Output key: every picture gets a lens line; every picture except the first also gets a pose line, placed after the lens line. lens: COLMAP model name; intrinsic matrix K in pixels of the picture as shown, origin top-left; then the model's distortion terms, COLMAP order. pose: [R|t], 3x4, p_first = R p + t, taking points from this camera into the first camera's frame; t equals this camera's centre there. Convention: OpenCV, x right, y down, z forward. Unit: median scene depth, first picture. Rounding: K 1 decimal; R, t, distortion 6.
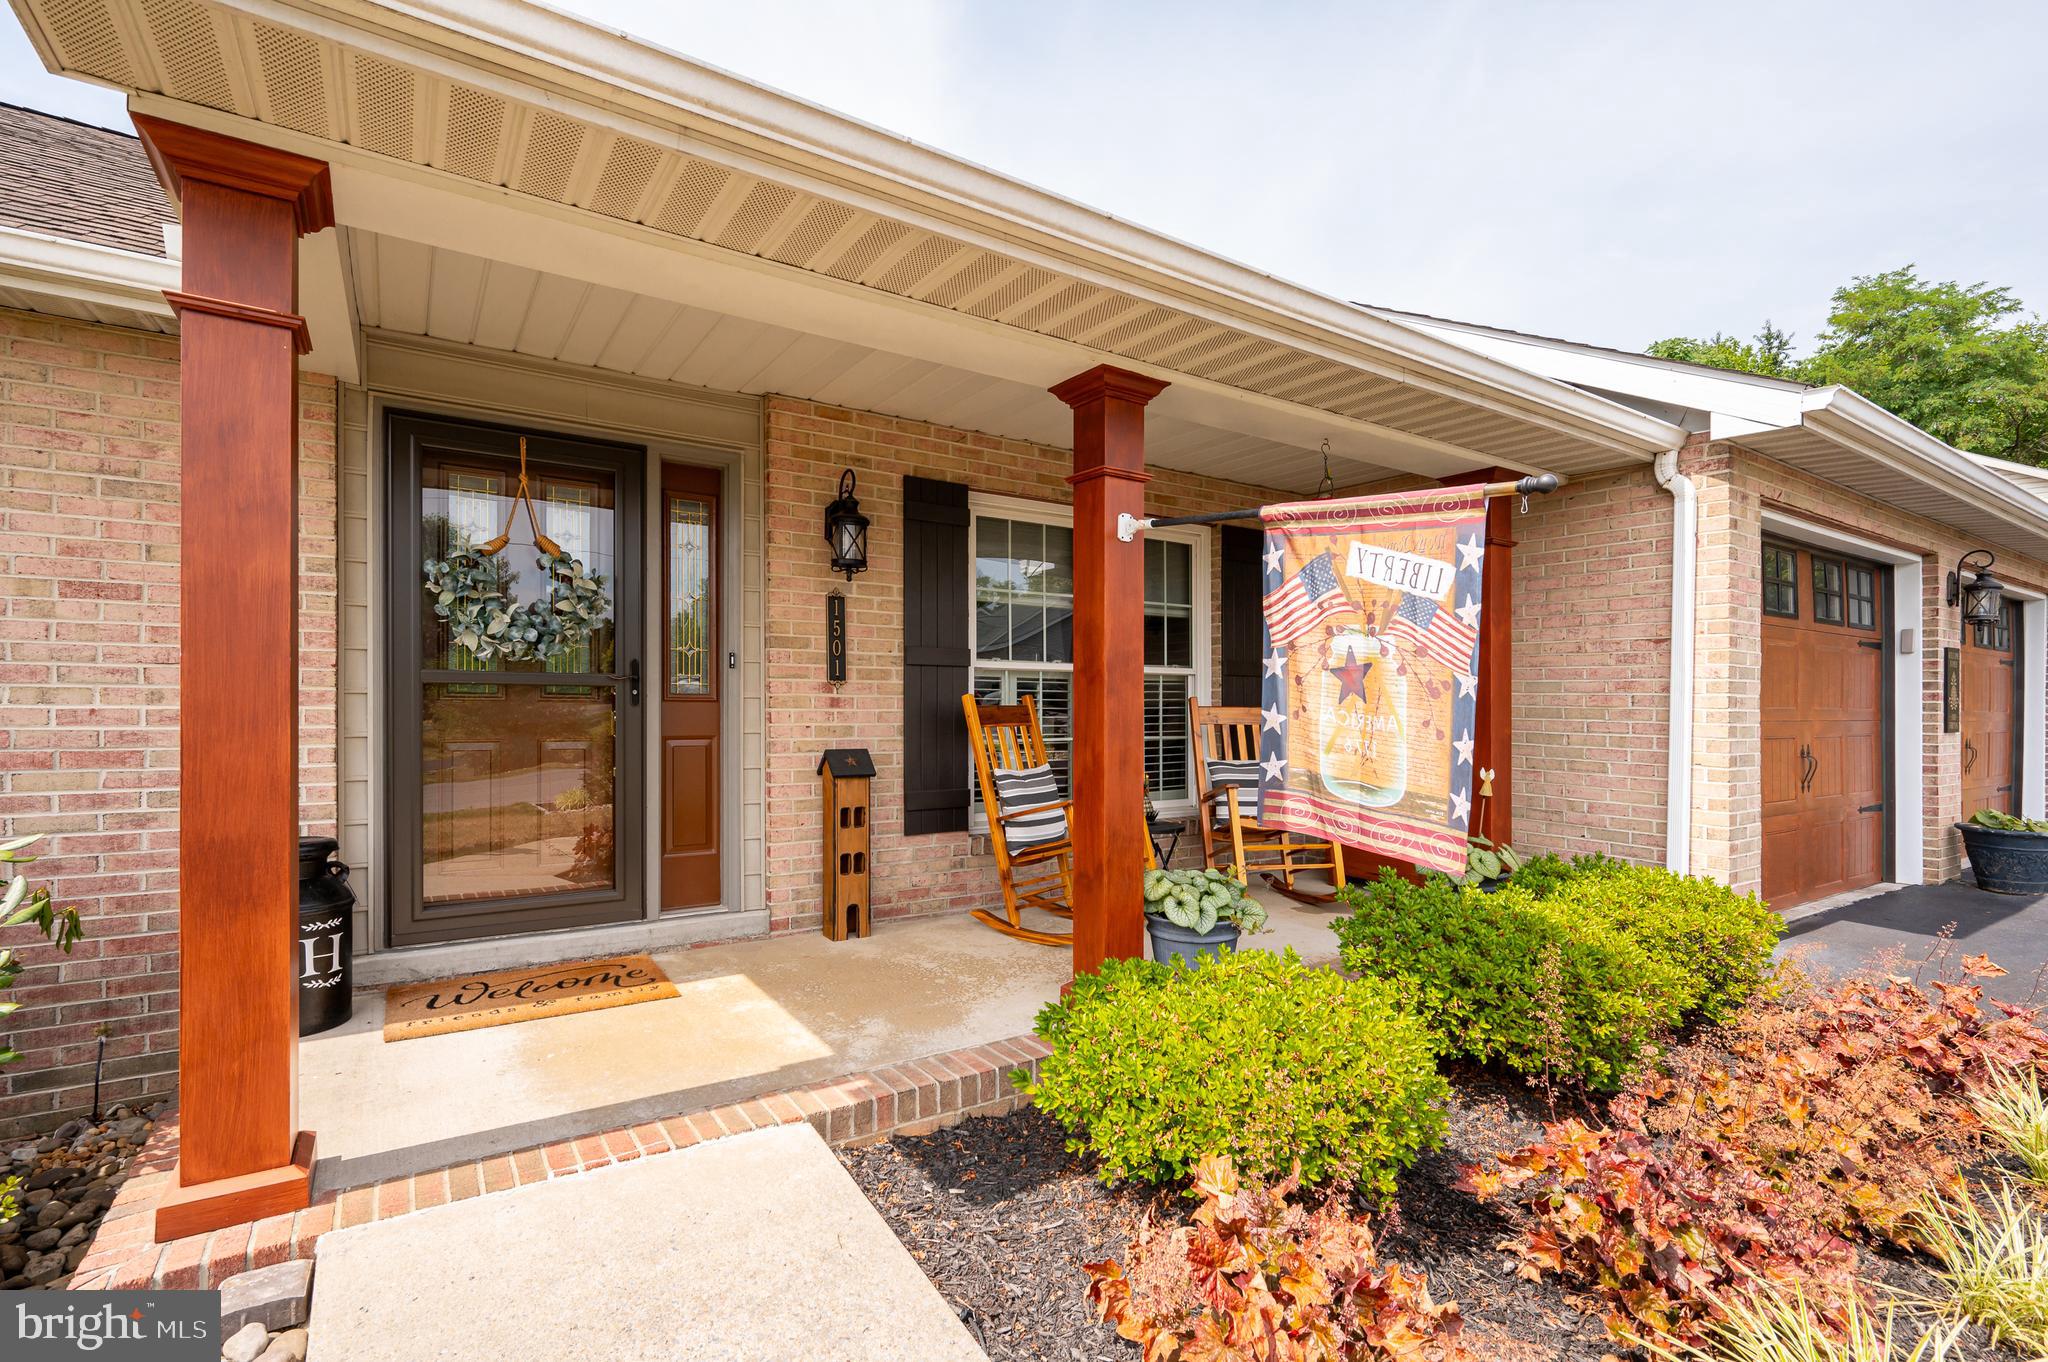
lens RADIAL K [[946.6, 0, 1014.9], [0, 946.6, 702.1], [0, 0, 1]] dist [-0.000823, 0.000001]
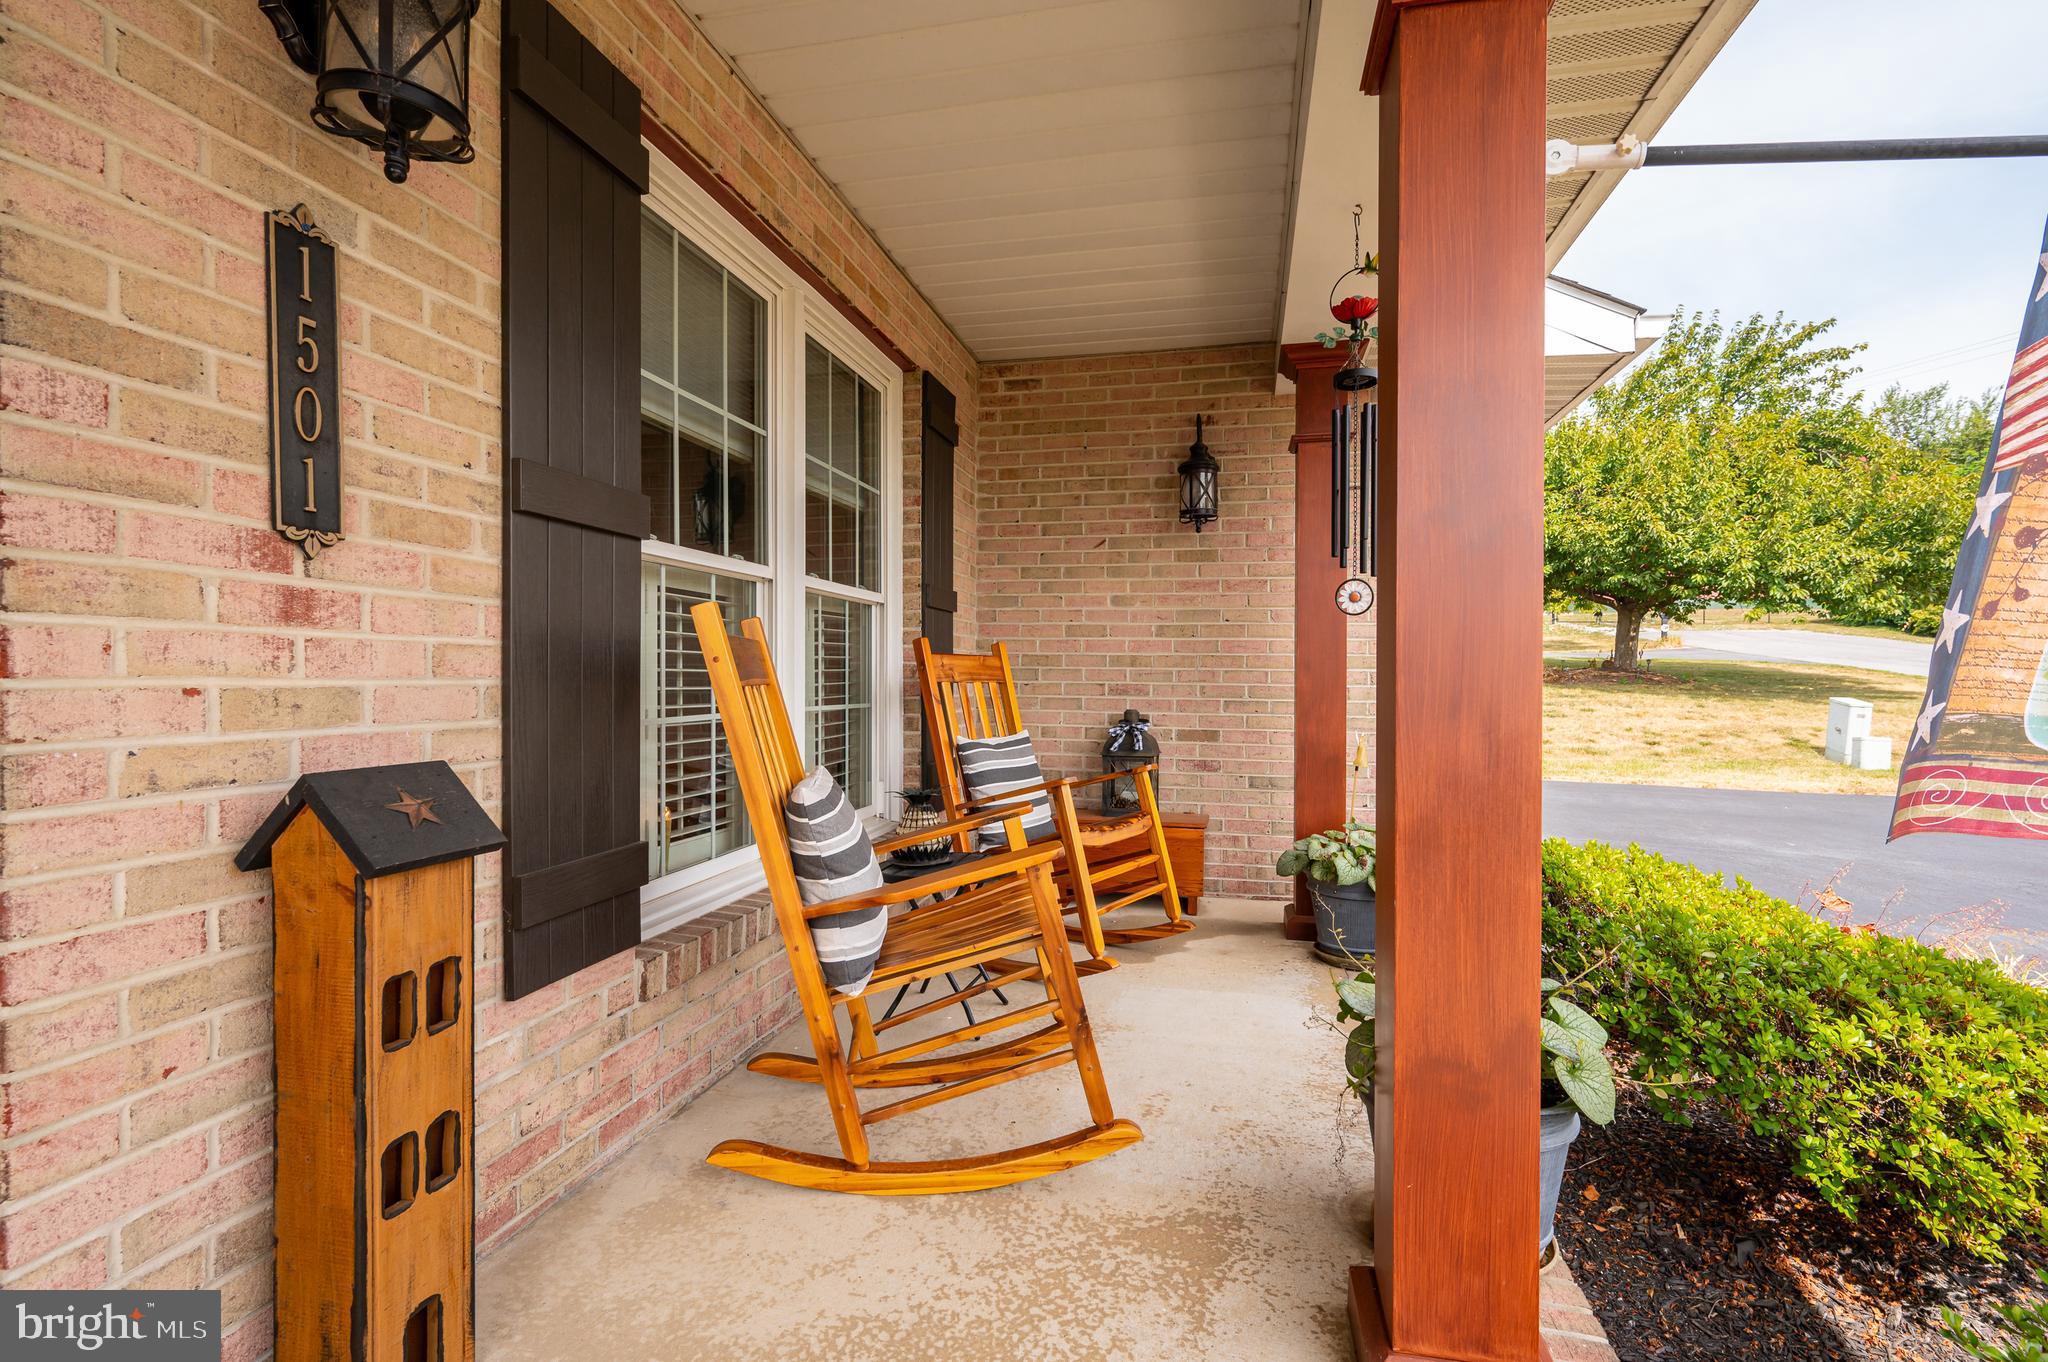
lens RADIAL K [[950.7, 0, 1021.4], [0, 950.7, 675.5], [0, 0, 1]] dist [0.000558, 0.000053]
pose [[0.725495, -0.007294, 0.688189, -0.224232], [0.007278, 0.999969, 0.002926, 0.021607], [-0.688189, 0.002885, 0.725525, 0.627912]]
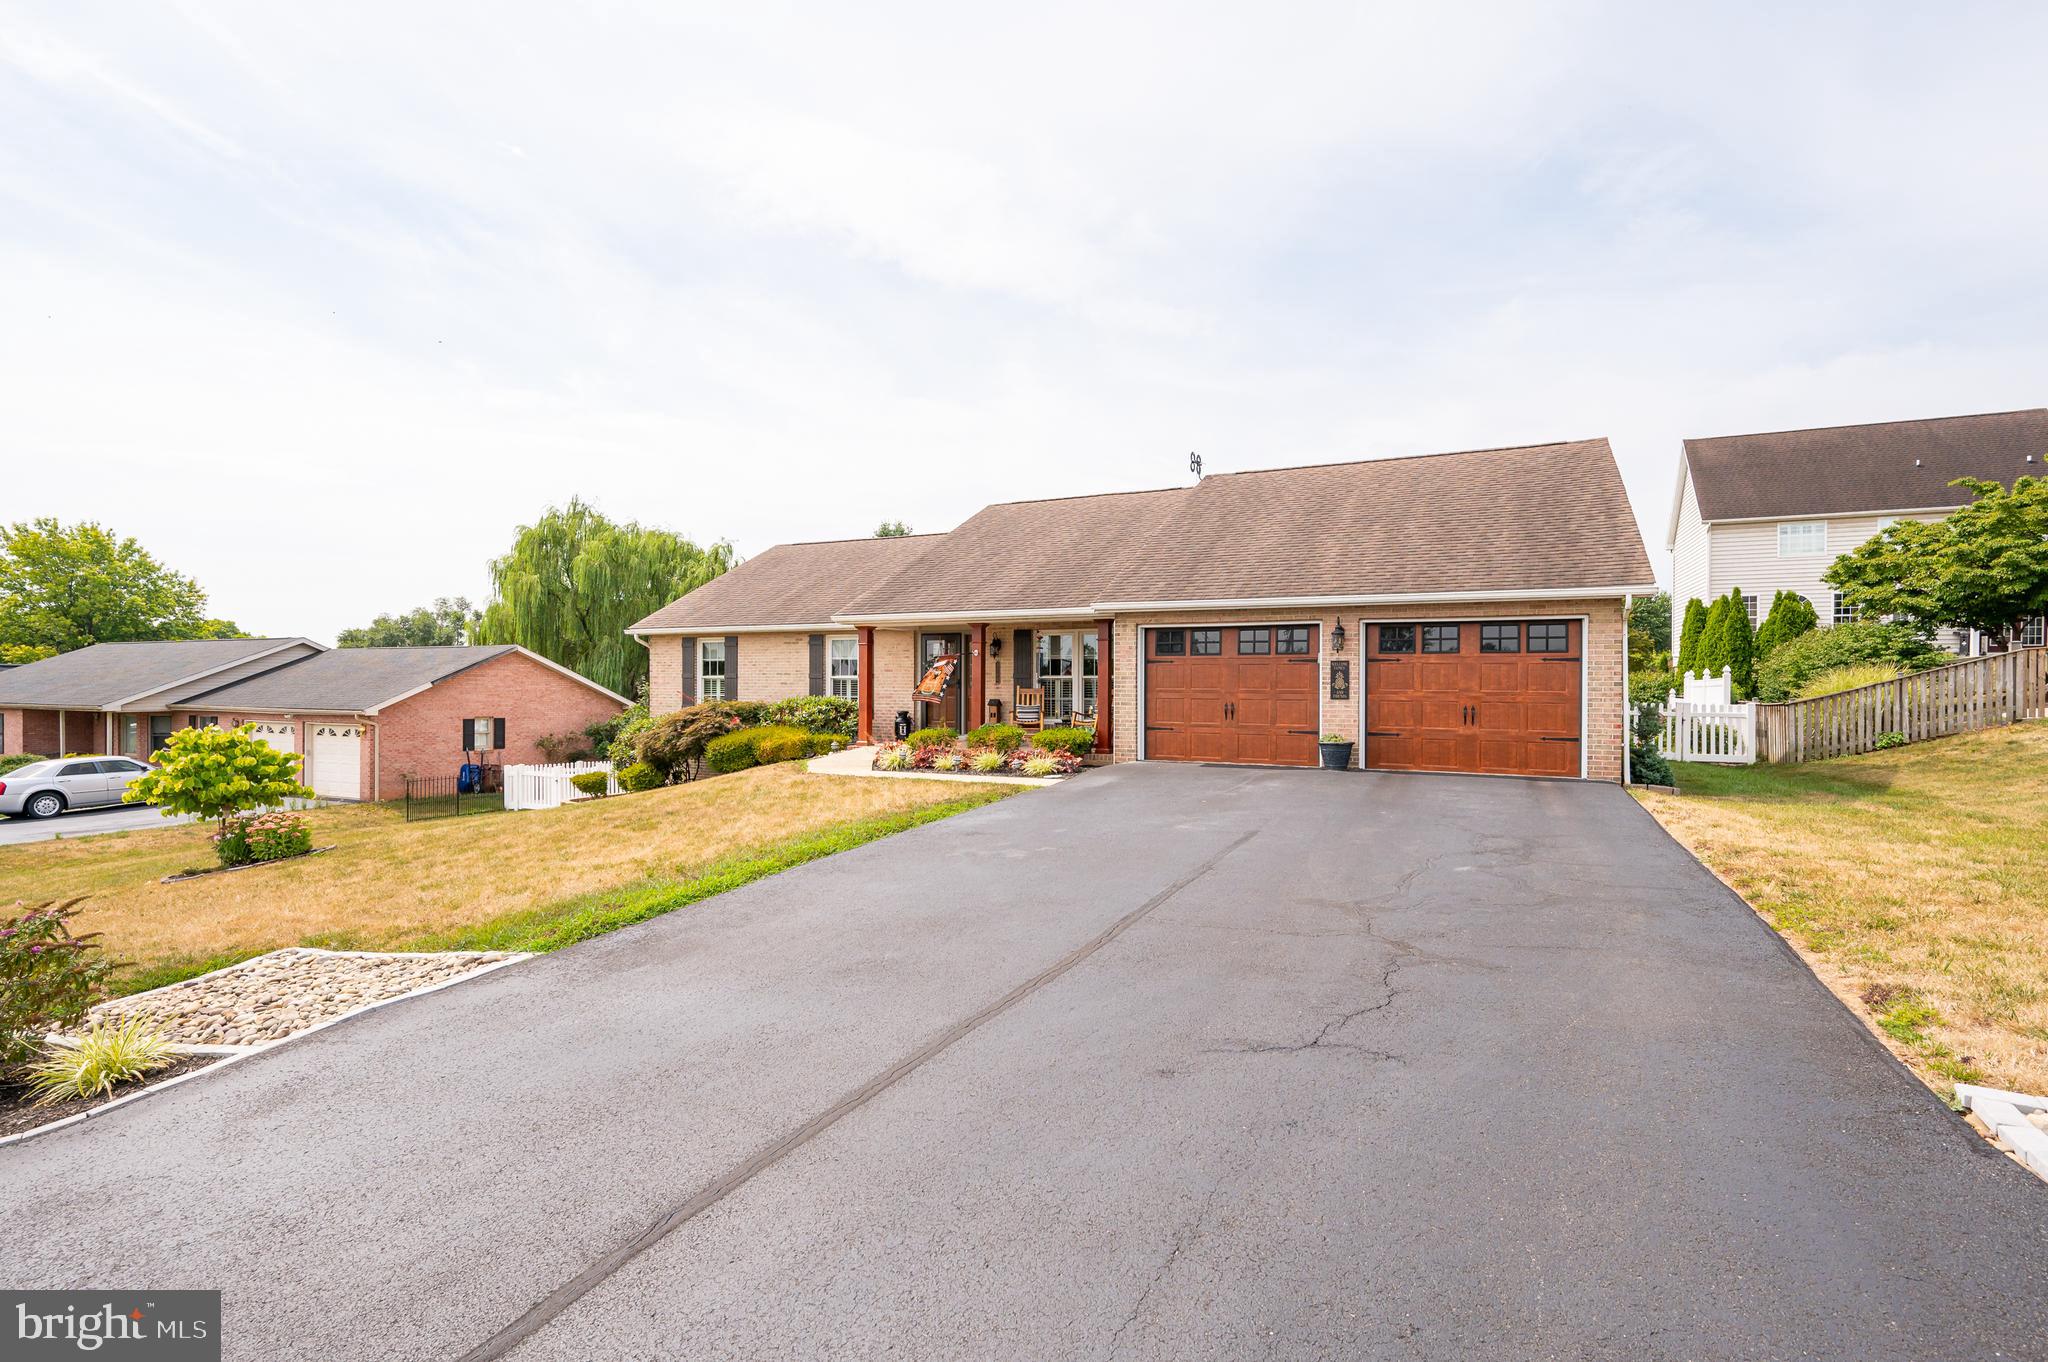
lens RADIAL K [[987.1, 0, 1014.9], [0, 987.1, 686.0], [0, 0, 1]] dist [0.000913, -0.000060]
pose [[0.499034, -0.006278, -0.866559, 3.494306], [0.002260, 0.999980, -0.005942, 0.017562], [0.866579, 0.001007, 0.499039, -1.054405]]
